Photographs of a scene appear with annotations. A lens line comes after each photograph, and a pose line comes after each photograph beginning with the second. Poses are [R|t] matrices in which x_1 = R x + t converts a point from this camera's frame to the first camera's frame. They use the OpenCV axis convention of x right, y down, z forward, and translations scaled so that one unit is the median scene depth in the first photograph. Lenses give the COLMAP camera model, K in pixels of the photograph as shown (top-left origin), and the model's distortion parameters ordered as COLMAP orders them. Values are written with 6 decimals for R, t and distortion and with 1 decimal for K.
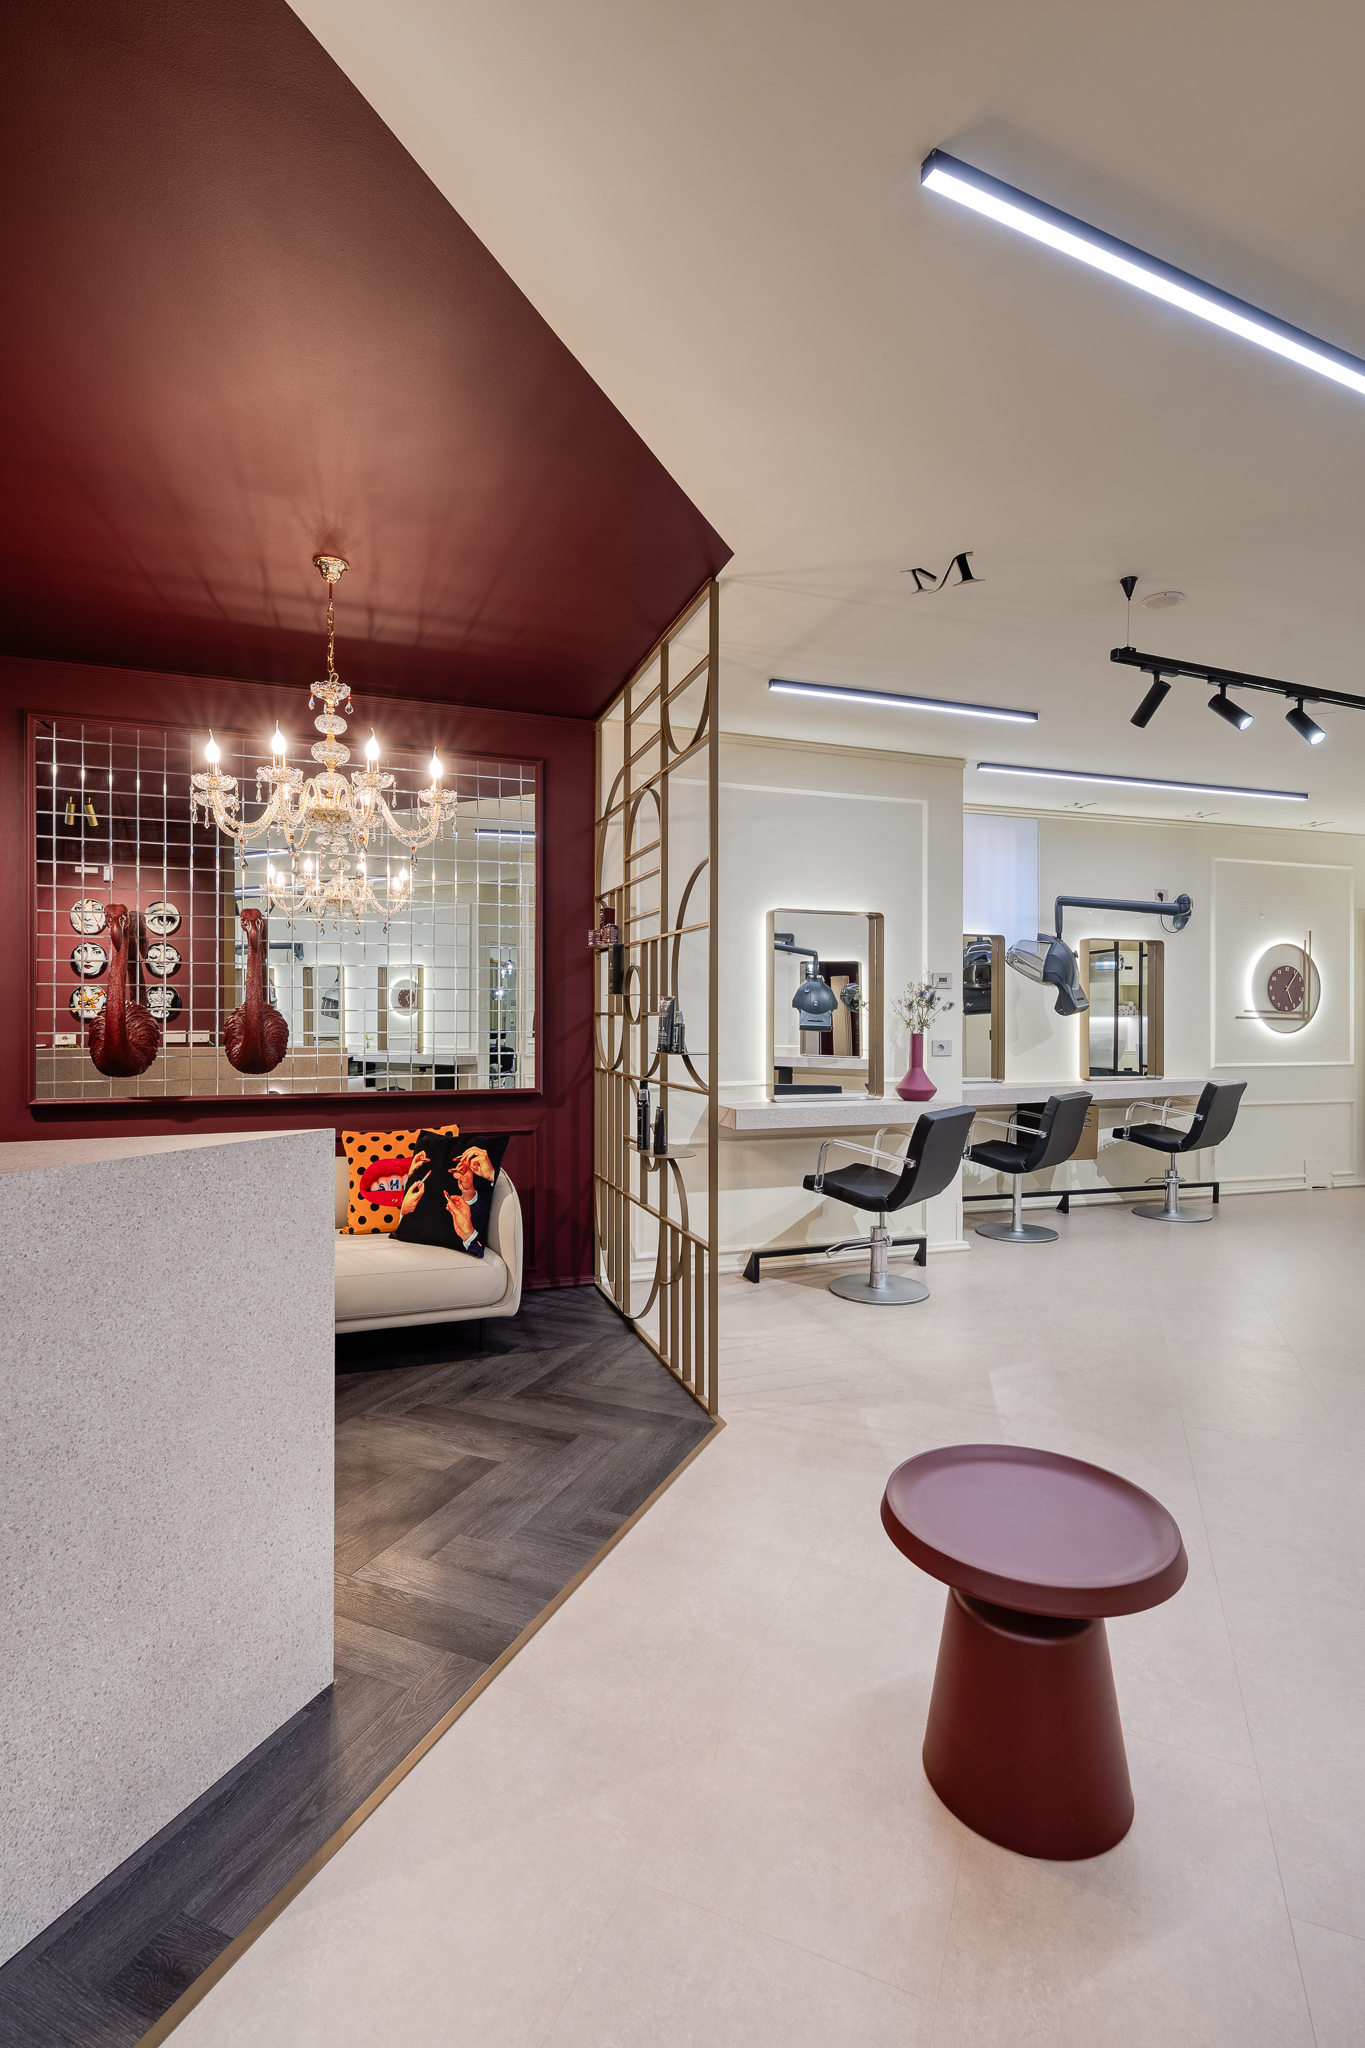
lens RADIAL K [[940.0, 0, 694.4], [0, 940.0, 1013.3], [0, 0, 1]] dist [-0.000349, -0.000079]
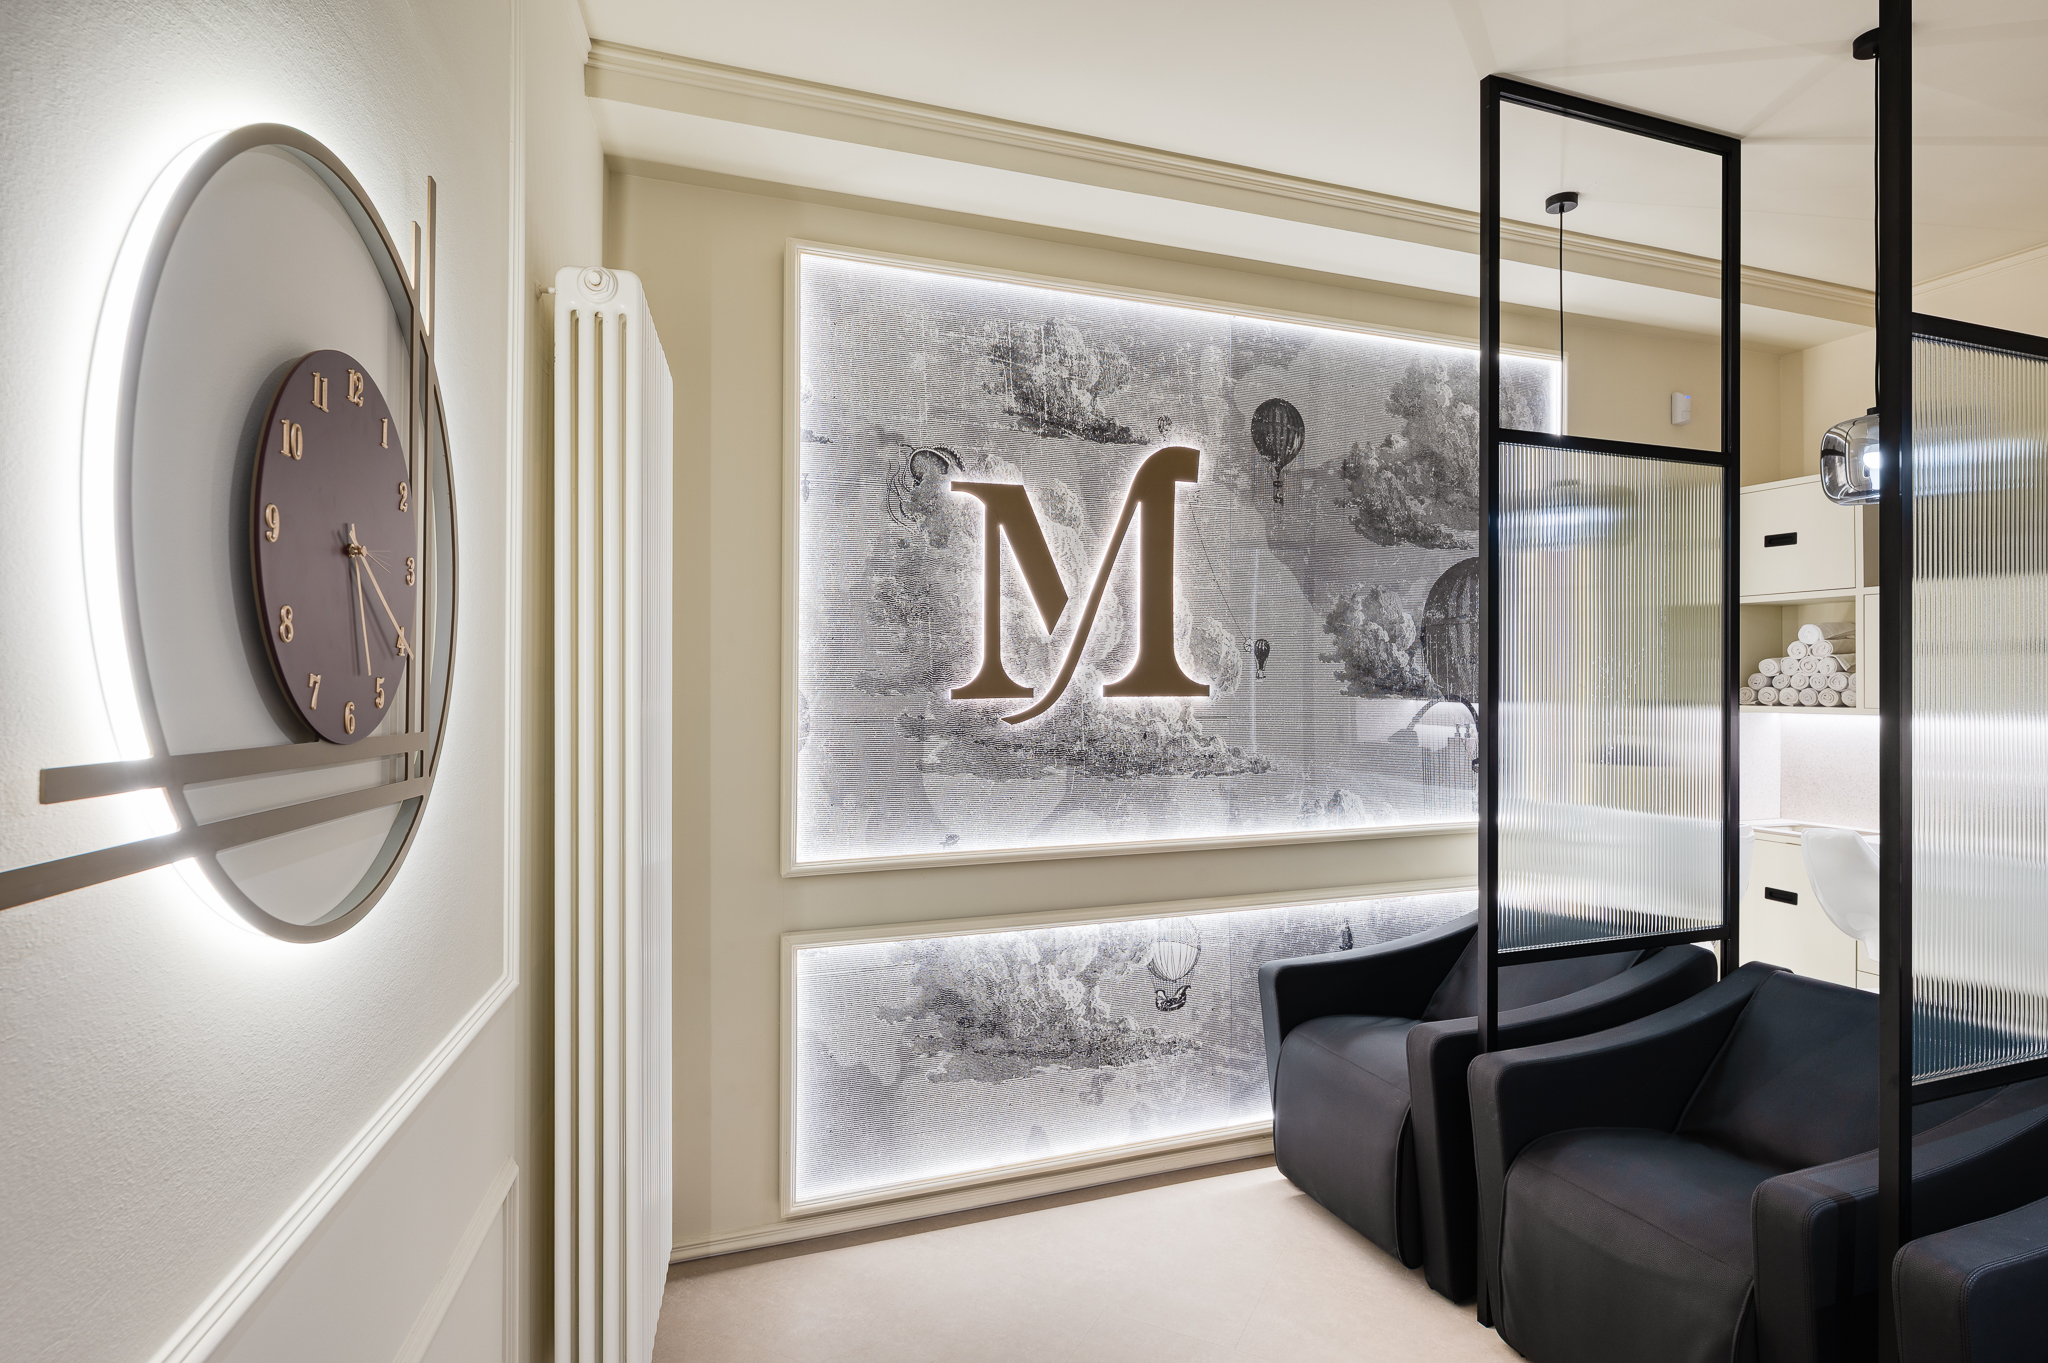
lens RADIAL K [[1063.6, 0, 1019.0], [0, 1063.6, 675.3], [0, 0, 1]] dist [-0.000309, 0.000019]
pose [[0.081114, 0.000244, 0.996705, 0.820852], [-0.005480, 0.999985, 0.000201, -0.018850], [-0.996690, -0.005478, 0.081114, 1.479404]]
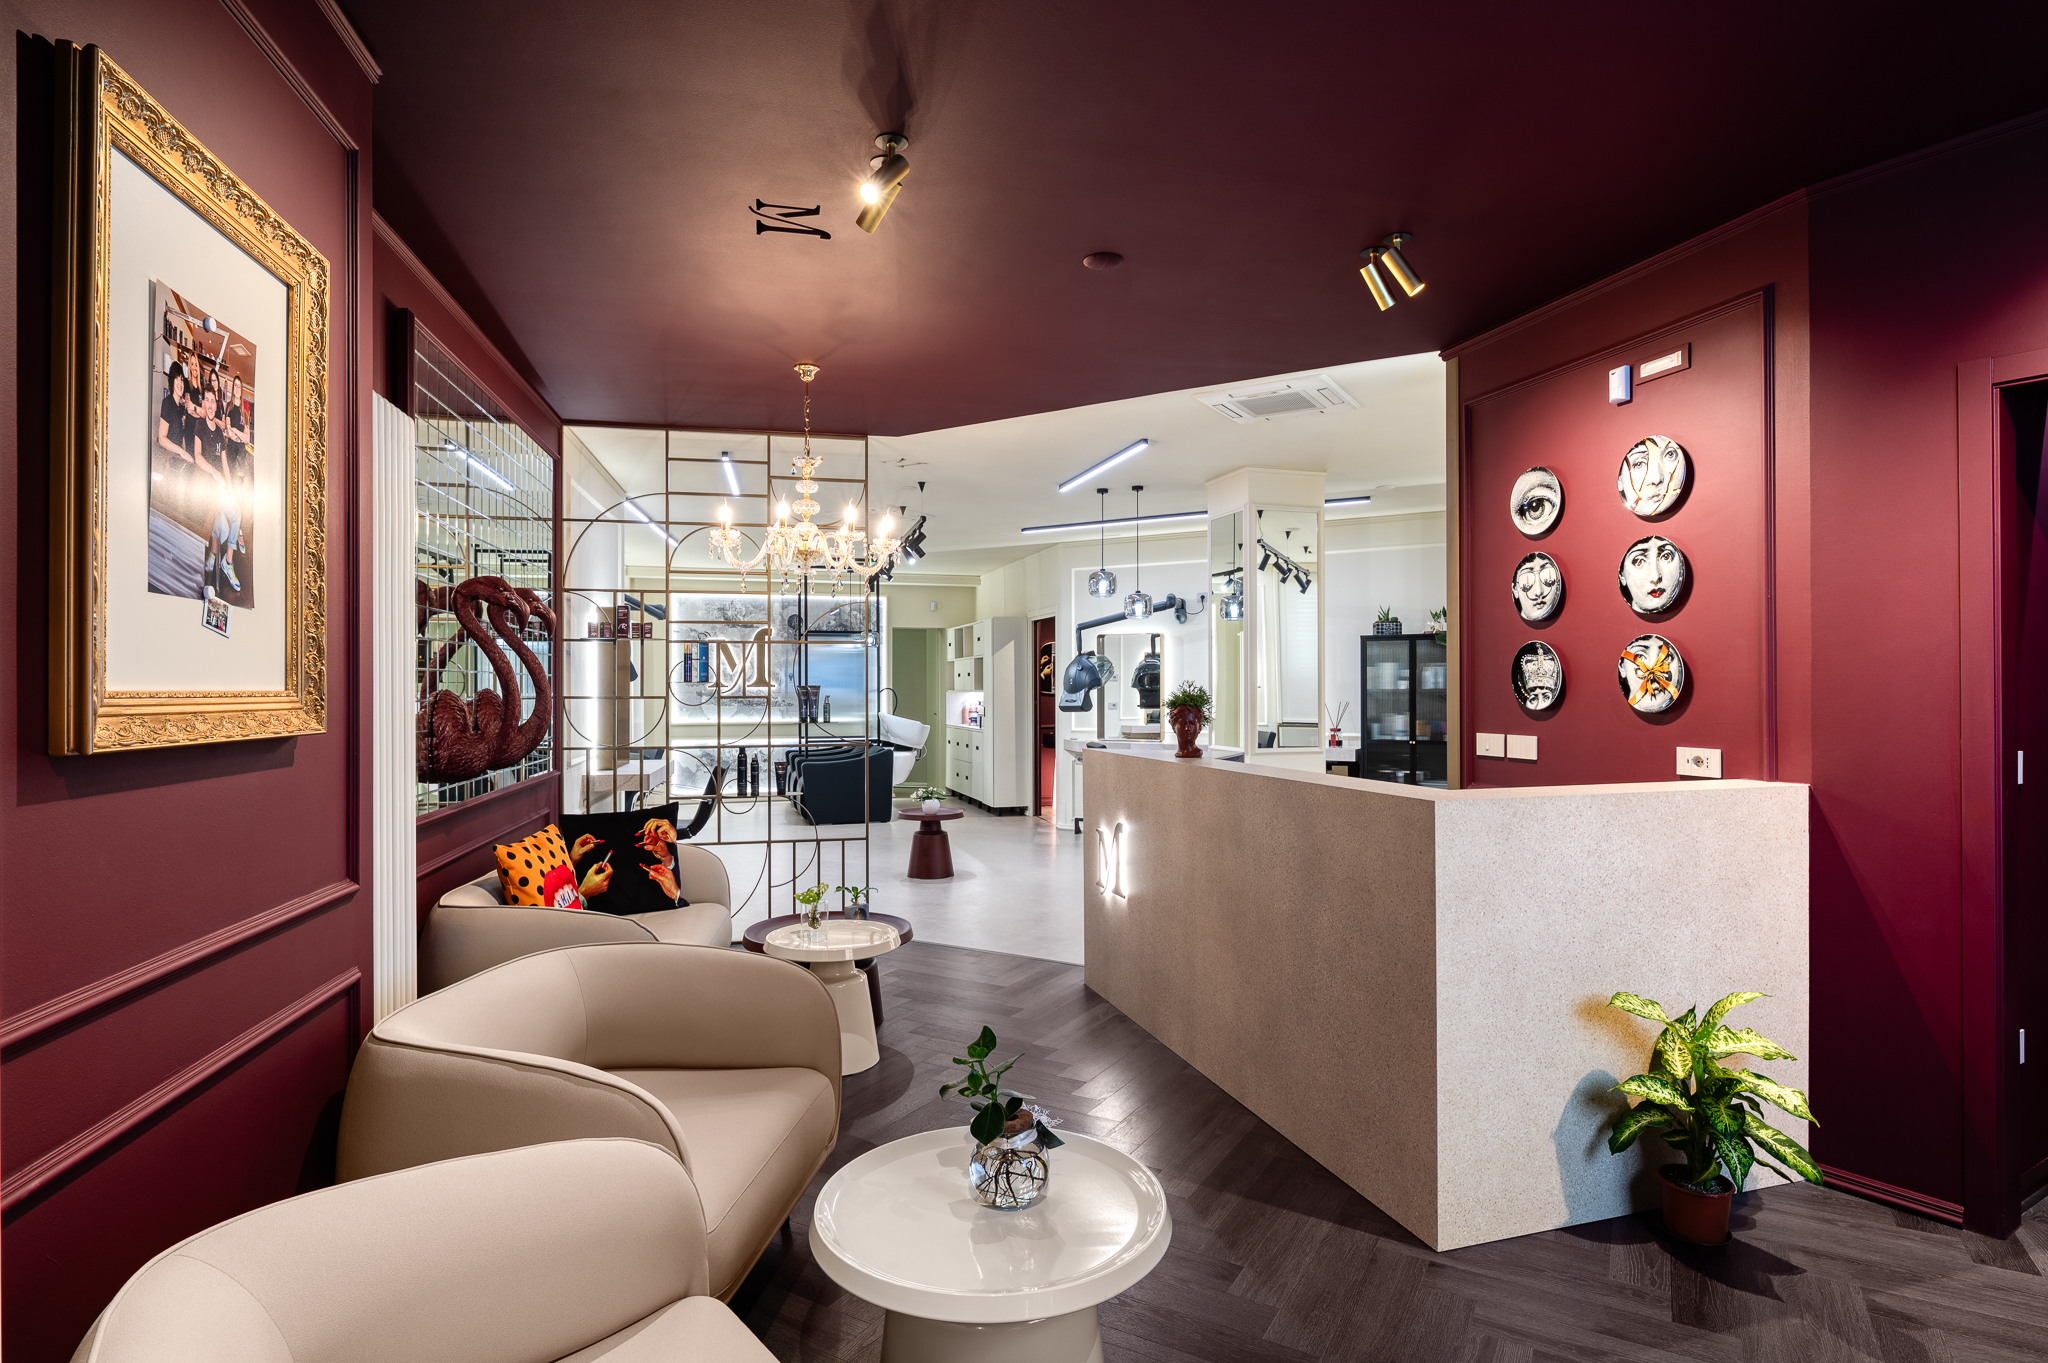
lens RADIAL K [[1065.4, 0, 1024.0], [0, 1065.4, 681.5], [0, 0, 1]] dist [0.003745, -0.000015]
pose [[0.139116, 0.002976, 0.990272, -1.289427], [0.000022, 0.999995, -0.003008, -0.012391], [-0.990276, 0.000440, 0.139115, 0.319665]]
